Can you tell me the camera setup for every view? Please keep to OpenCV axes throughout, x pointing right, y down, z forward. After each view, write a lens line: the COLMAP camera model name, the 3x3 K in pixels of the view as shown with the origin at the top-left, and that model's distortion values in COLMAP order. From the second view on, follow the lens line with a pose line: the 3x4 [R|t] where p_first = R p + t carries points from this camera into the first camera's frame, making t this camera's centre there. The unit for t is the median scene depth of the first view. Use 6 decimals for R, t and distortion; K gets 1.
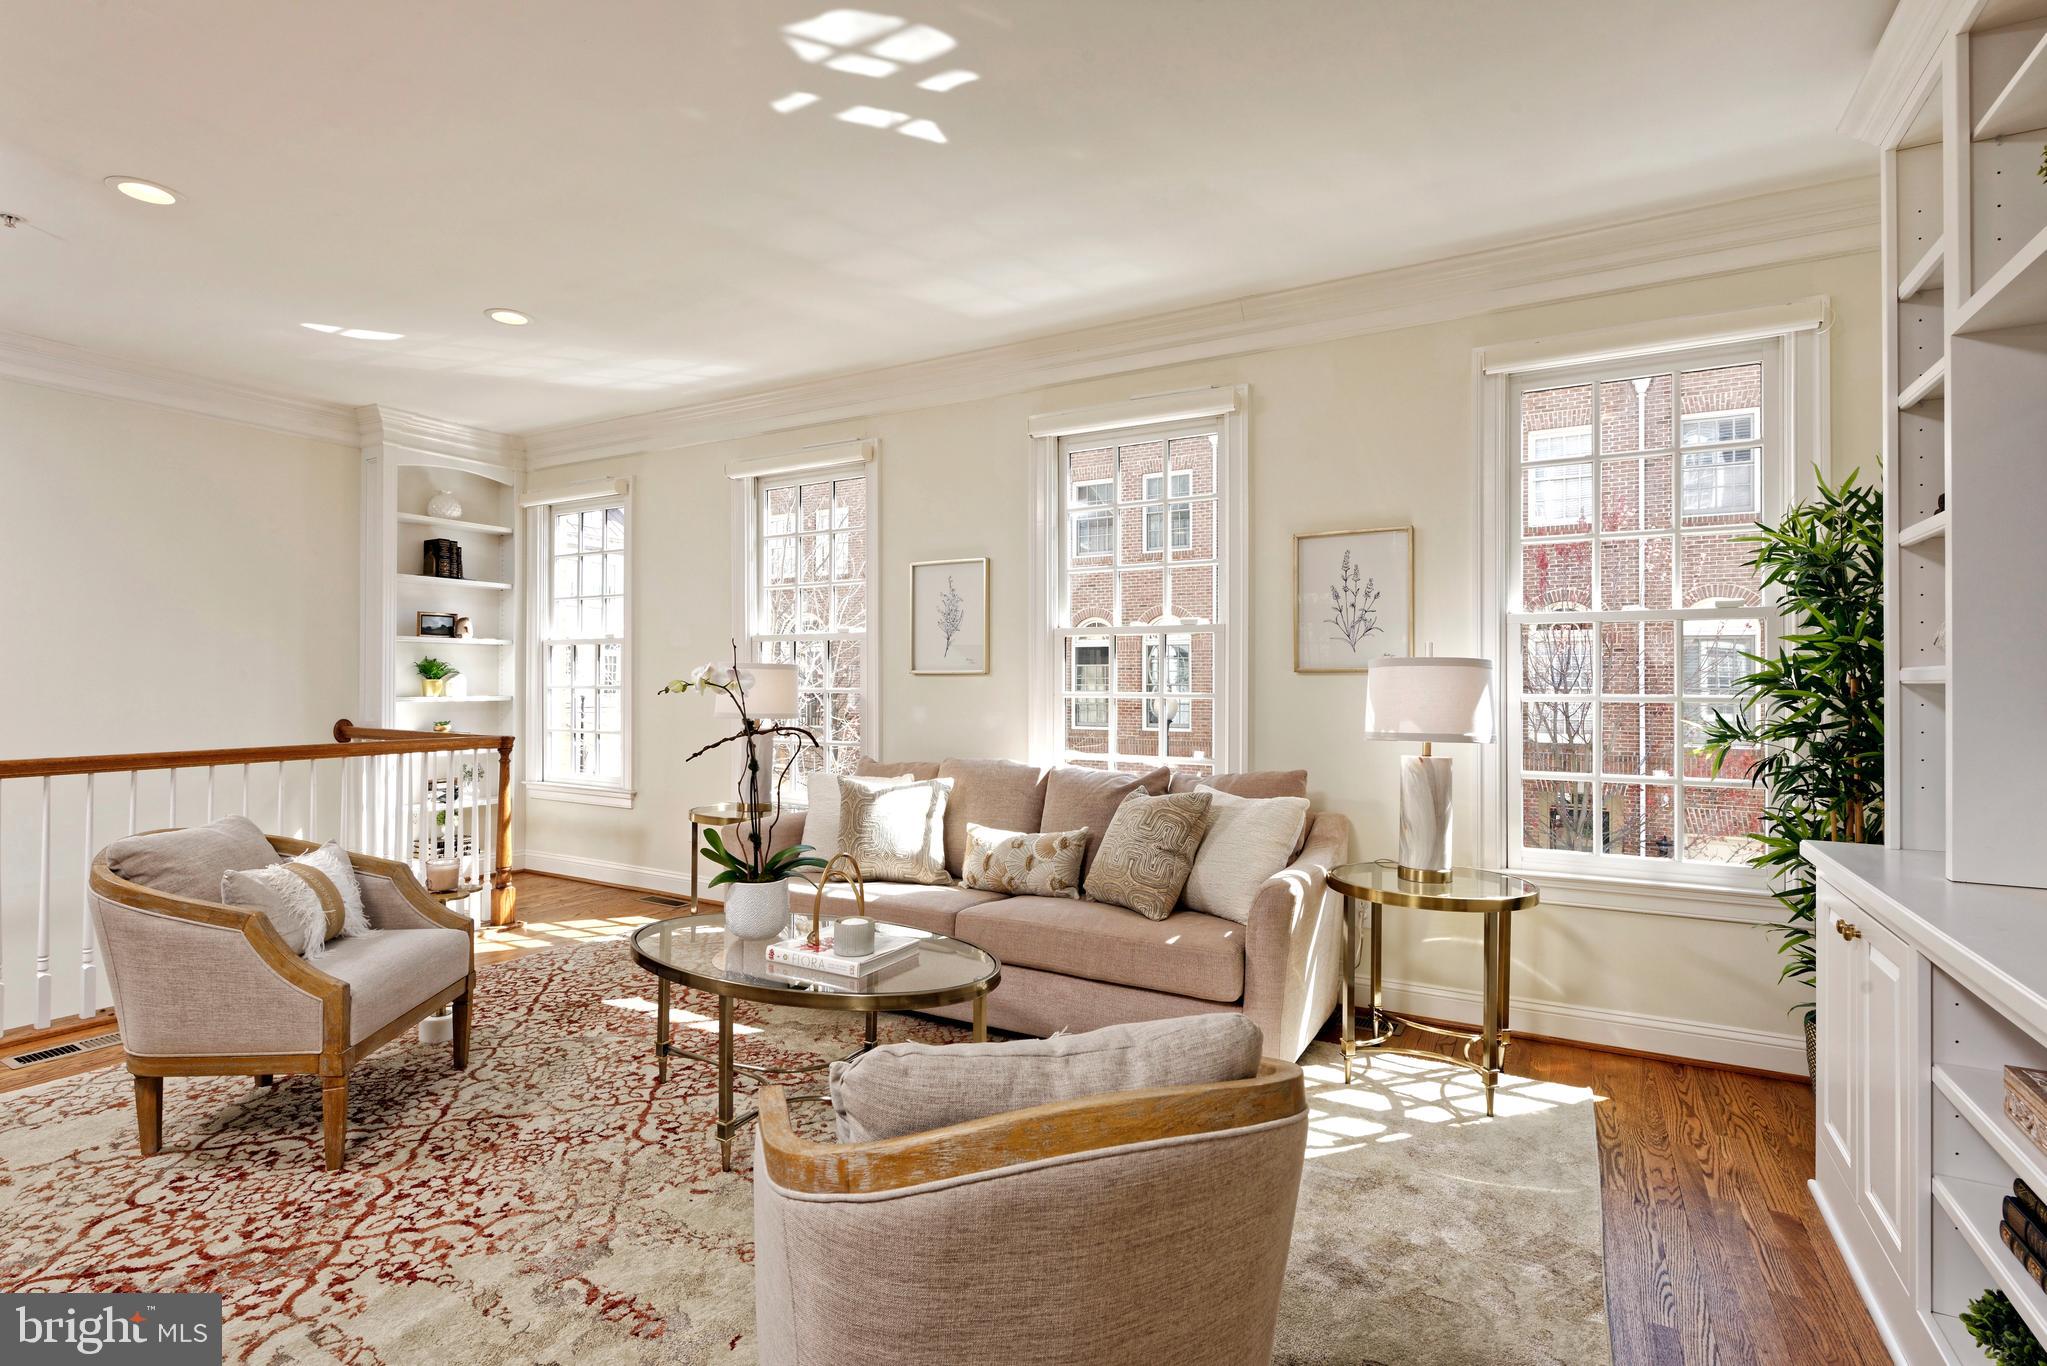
lens RADIAL K [[922.6, 0, 1066.6], [0, 922.6, 686.0], [0, 0, 1]] dist [0.001088, -0.000202]
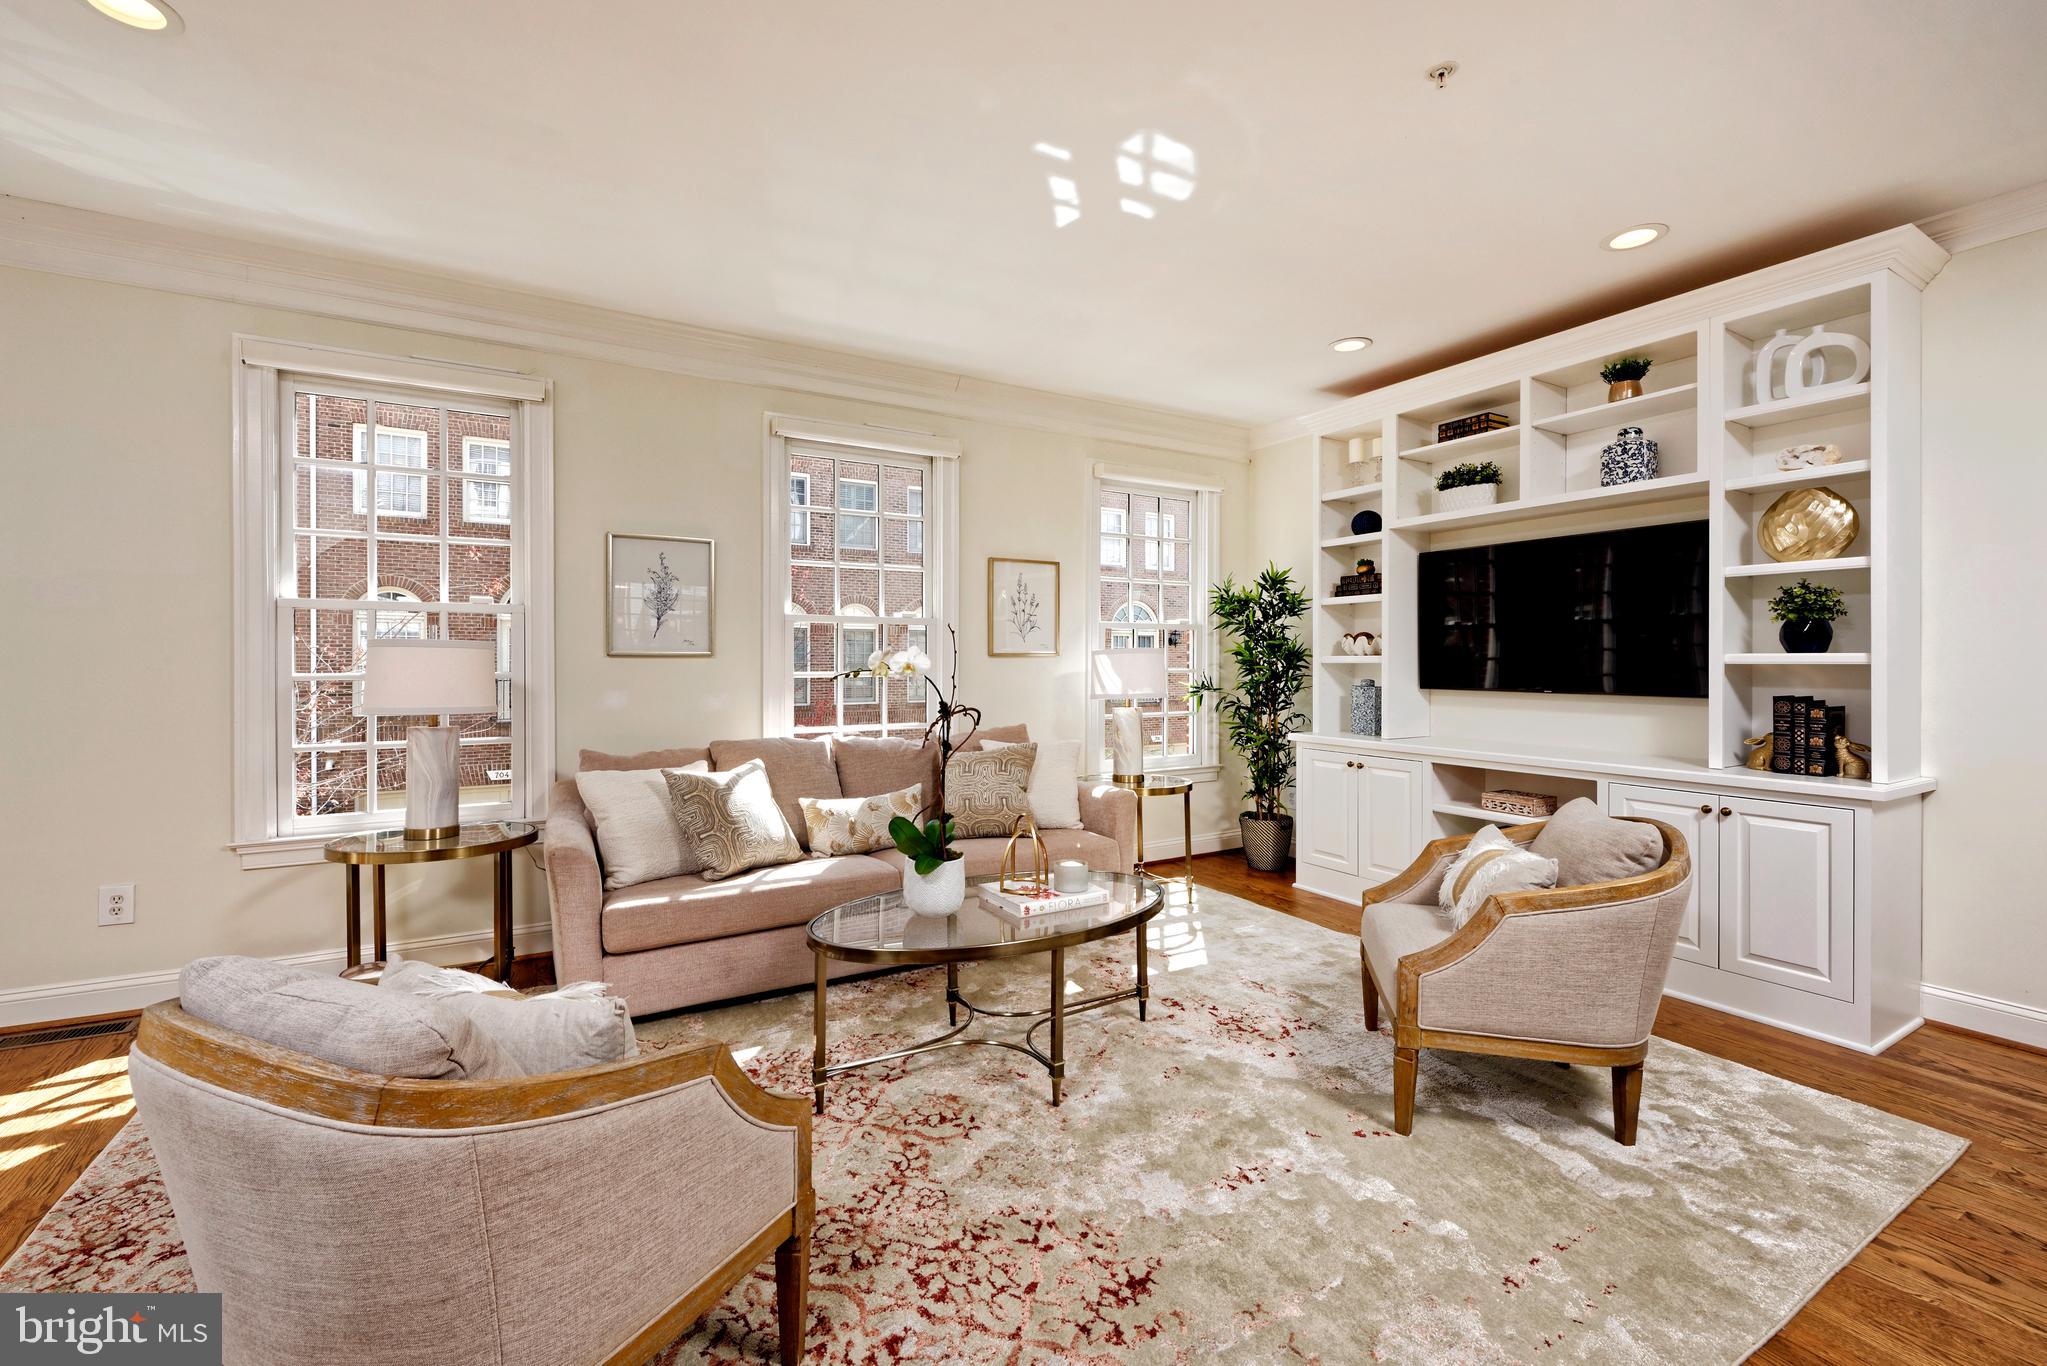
lens RADIAL K [[766.4, 0, 1022.6], [0, 766.4, 672.6], [0, 0, 1]] dist [-0.001027, -0.000171]
pose [[0.496948, -0.017306, 0.867608, -0.741037], [0.006273, 0.999847, 0.016350, -0.007397], [-0.867758, -0.002683, 0.496981, 0.360533]]
